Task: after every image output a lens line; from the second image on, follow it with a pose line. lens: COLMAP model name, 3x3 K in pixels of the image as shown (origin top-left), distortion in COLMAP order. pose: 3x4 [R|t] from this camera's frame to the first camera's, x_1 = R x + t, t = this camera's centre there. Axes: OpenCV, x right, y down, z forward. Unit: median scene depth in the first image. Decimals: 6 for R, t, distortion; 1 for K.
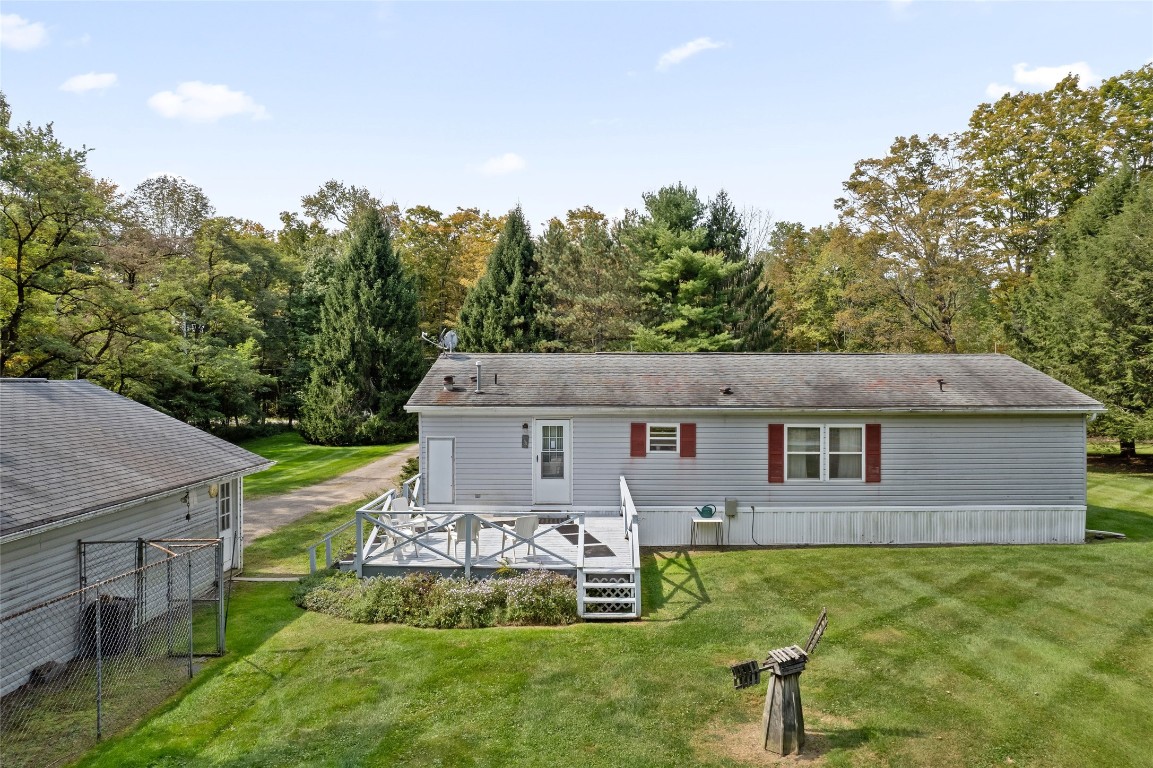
lens RADIAL K [[735.0, 0, 582.0], [0, 735.0, 383.1], [0, 0, 1]] dist [-0.072179, 0.053970]
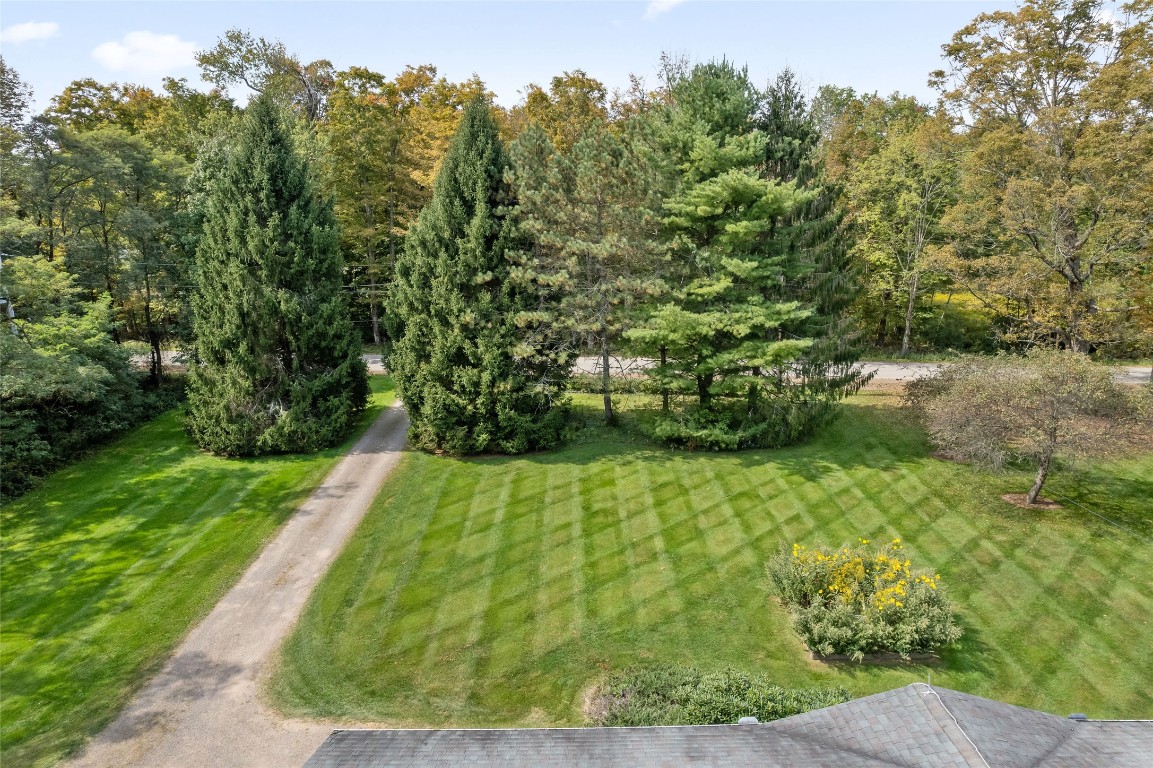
lens RADIAL K [[735.0, 0, 582.0], [0, 735.0, 383.1], [0, 0, 1]] dist [-0.072179, 0.053970]
pose [[0.999736, -0.009857, 0.020744, -0.010795], [0.005104, 0.975976, 0.217817, -0.133992], [-0.022393, -0.217653, 0.975769, 0.311392]]
